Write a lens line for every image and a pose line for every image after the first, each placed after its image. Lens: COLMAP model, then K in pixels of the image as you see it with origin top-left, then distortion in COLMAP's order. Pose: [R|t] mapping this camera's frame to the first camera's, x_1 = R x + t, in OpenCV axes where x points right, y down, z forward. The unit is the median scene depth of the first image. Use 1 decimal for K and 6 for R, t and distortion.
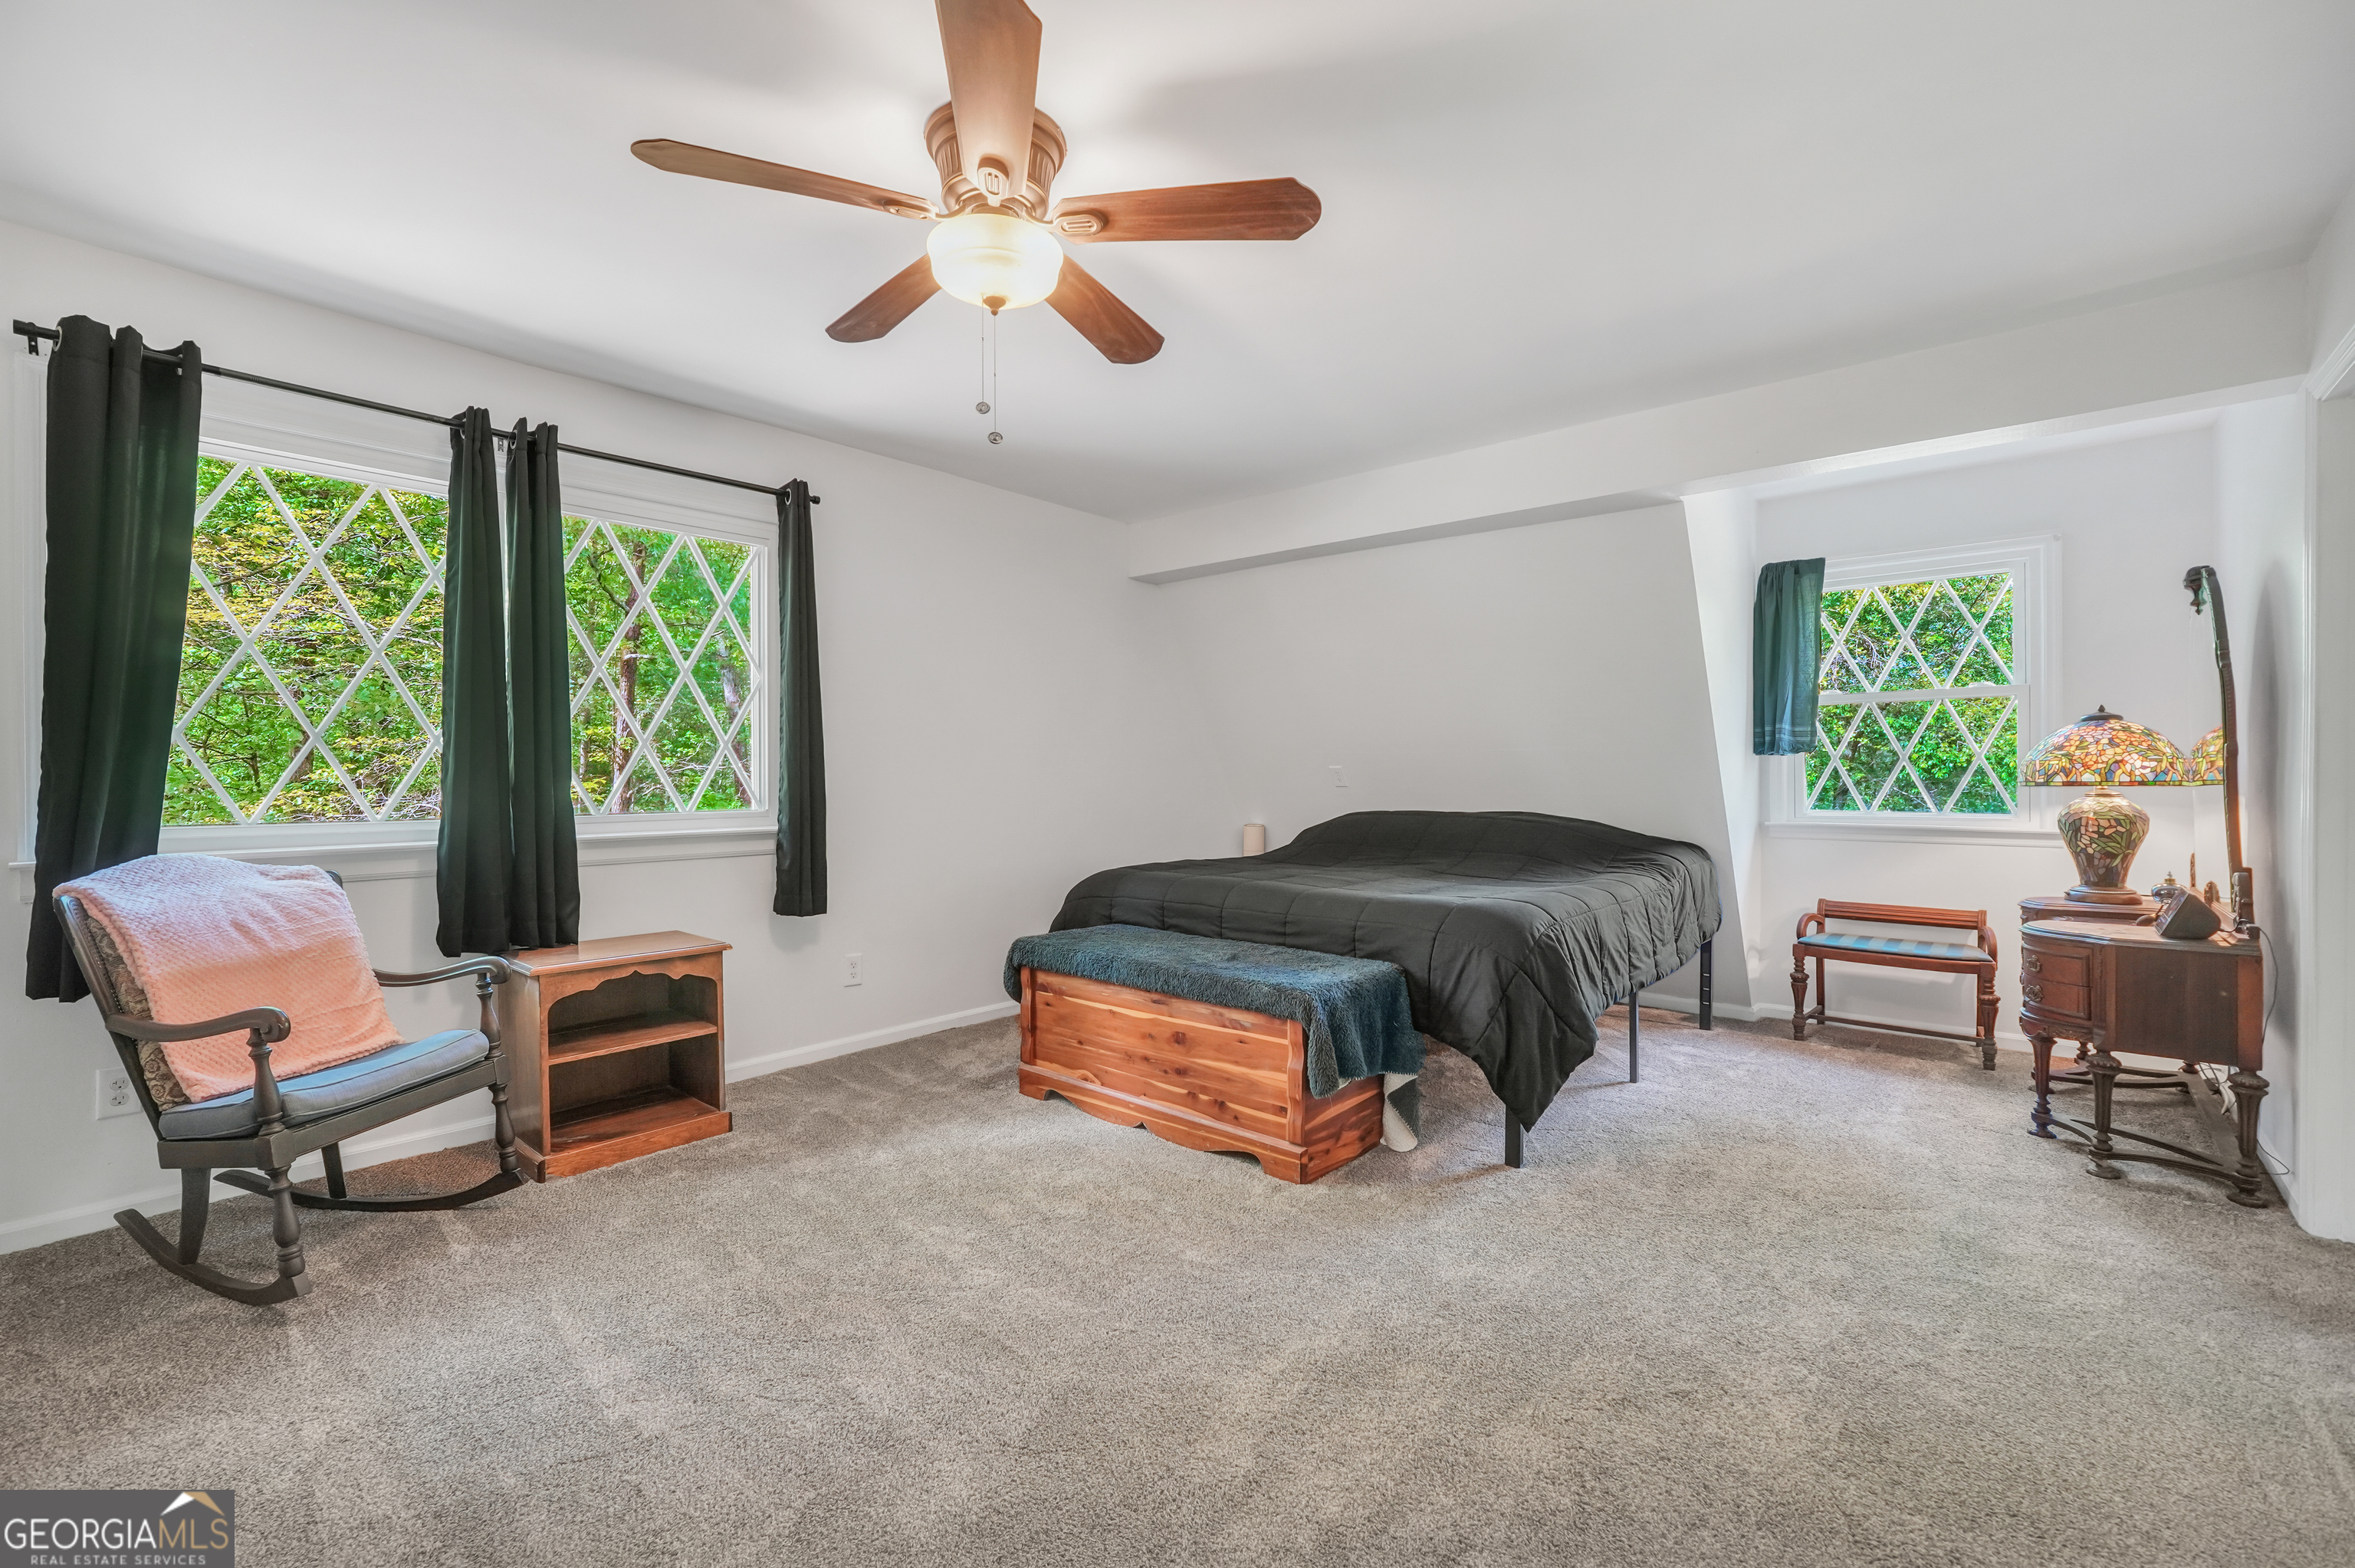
lens RADIAL K [[1030.8, 0, 1186.9], [0, 1030.8, 783.8], [0, 0, 1]] dist [-0.001575, -0.000188]
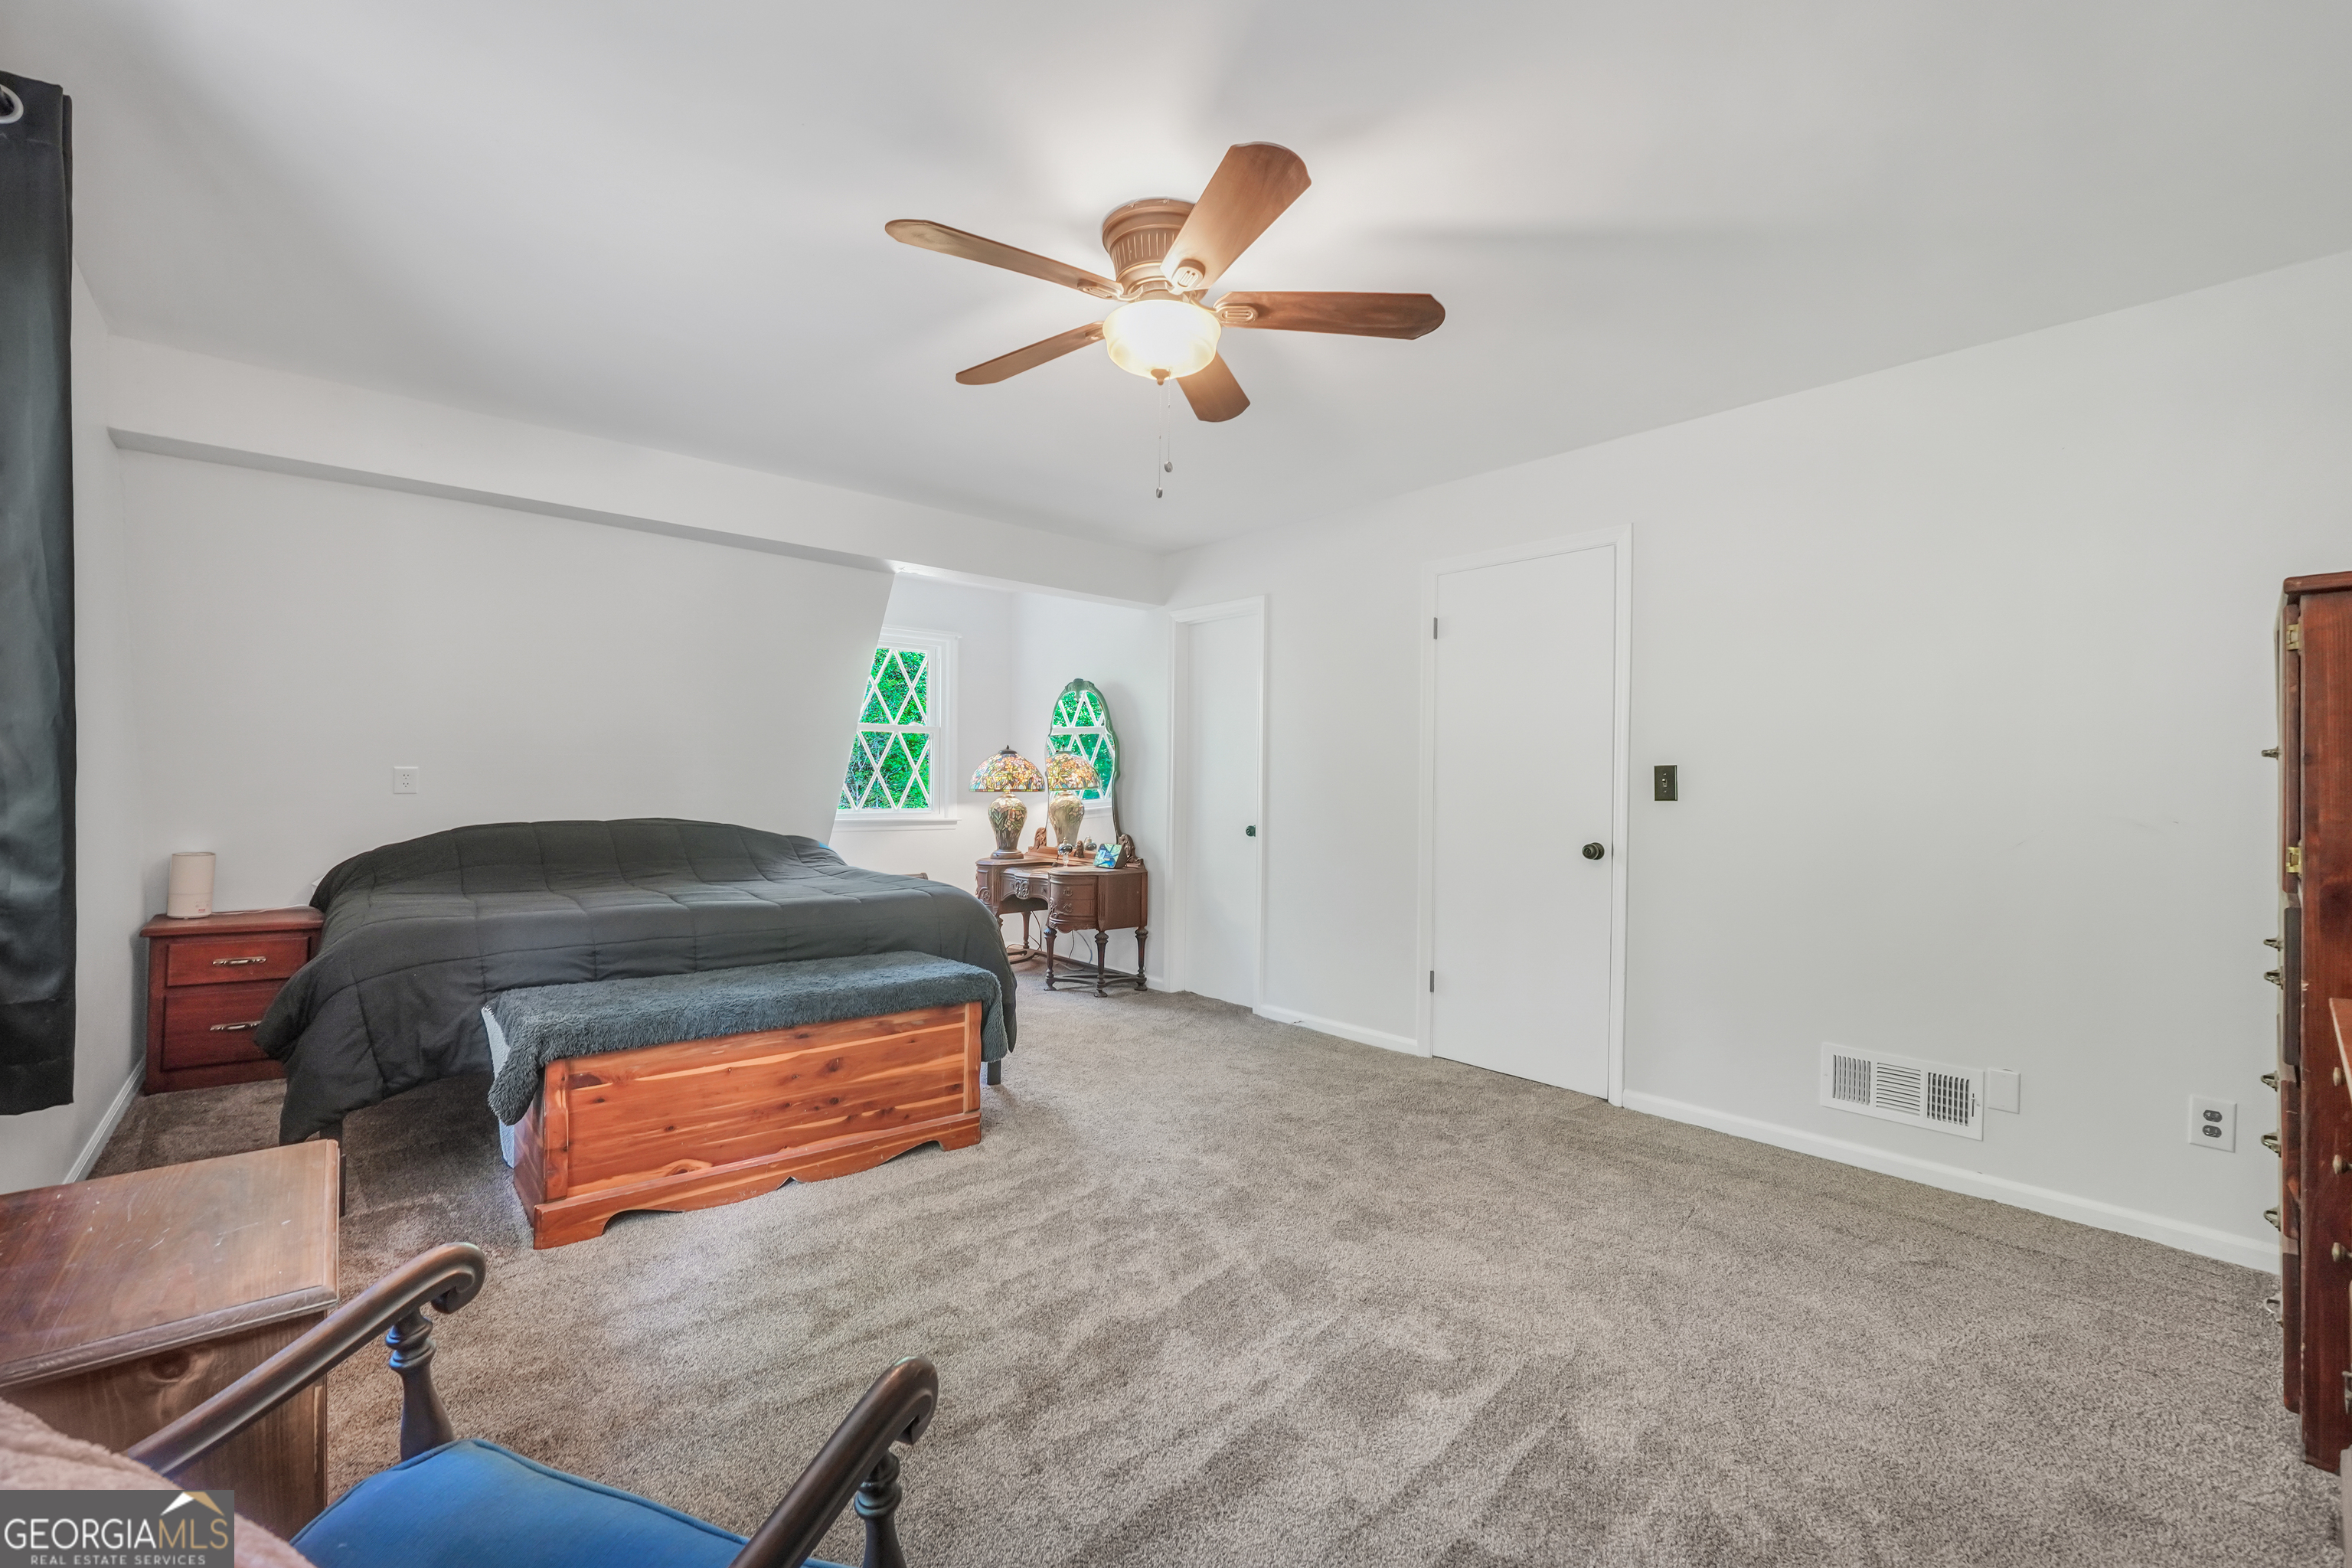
lens RADIAL K [[1029.7, 0, 1183.6], [0, 1029.7, 785.4], [0, 0, 1]] dist [-0.001575, -0.000188]
pose [[0.105435, 0.002413, 0.994423, -0.830474], [-0.011296, 0.999935, -0.001229, -0.009706], [-0.994362, -0.011103, 0.105456, 0.537742]]
